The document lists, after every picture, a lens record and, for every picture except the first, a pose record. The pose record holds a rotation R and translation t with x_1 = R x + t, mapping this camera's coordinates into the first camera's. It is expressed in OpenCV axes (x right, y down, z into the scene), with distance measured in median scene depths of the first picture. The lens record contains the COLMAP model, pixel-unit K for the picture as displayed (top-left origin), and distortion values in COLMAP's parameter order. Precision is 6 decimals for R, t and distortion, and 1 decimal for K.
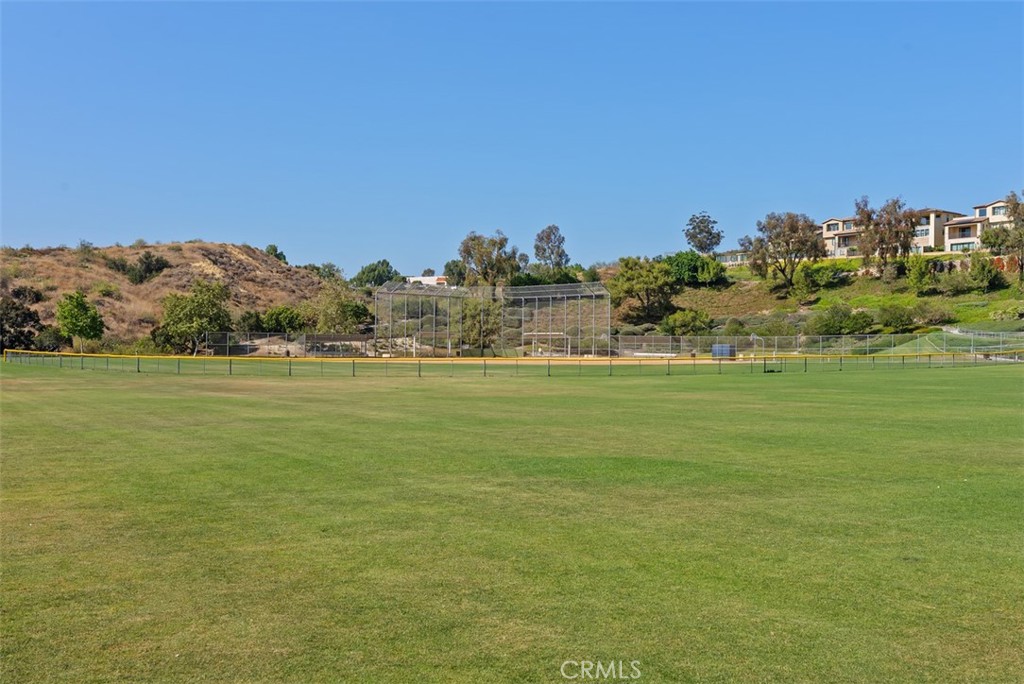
lens RADIAL K [[998.7, 0, 511.5], [0, 998.7, 344.2], [0, 0, 1]] dist [0.006221, 0.000000]
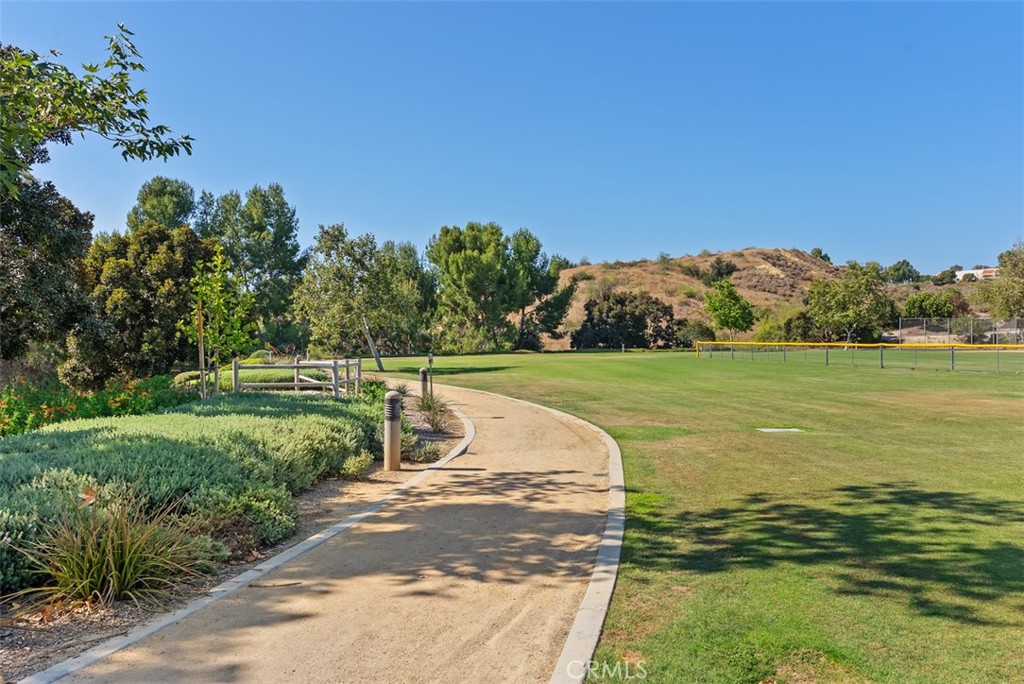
lens RADIAL K [[788.3, 0, 509.3], [0, 788.3, 342.8], [0, 0, 1]] dist [0.007433, 0.000528]
pose [[0.851586, -0.013398, -0.524044, -0.100302], [0.013953, 0.999898, -0.002890, 0.002078], [0.524029, -0.004851, 0.851686, 0.121957]]
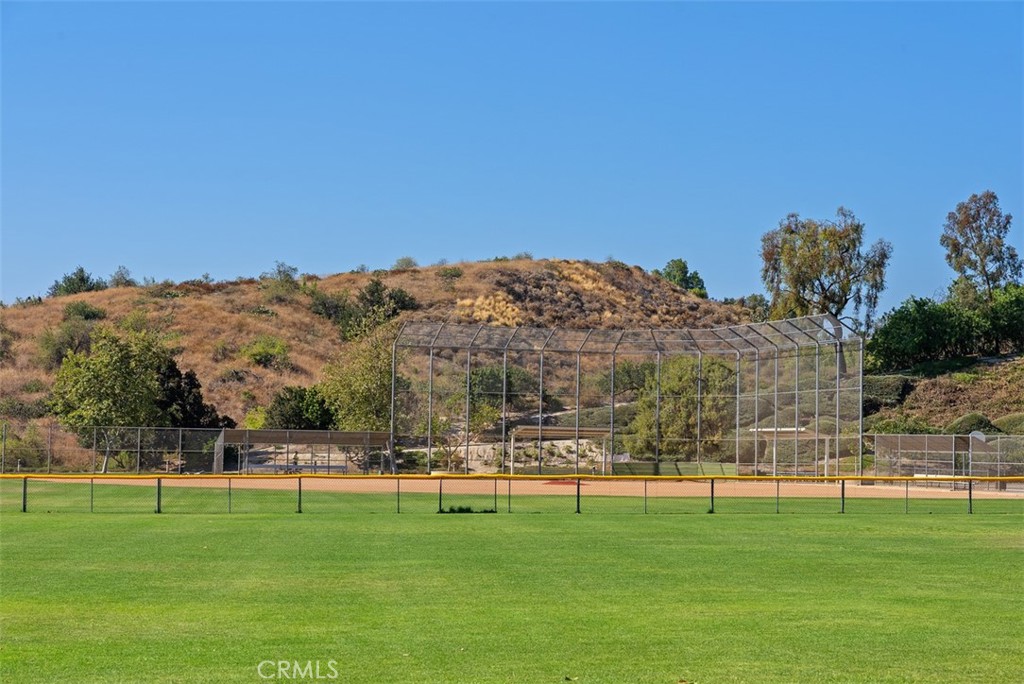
lens RADIAL K [[2021.0, 0, 511.8], [0, 2021.0, 342.1], [0, 0, 1]] dist [0.058224, 0.000000]
pose [[0.900969, -0.019267, -0.433455, 0.169013], [-0.006044, 0.998359, -0.056939, 0.001556], [0.433841, 0.053920, 0.899375, 0.059337]]
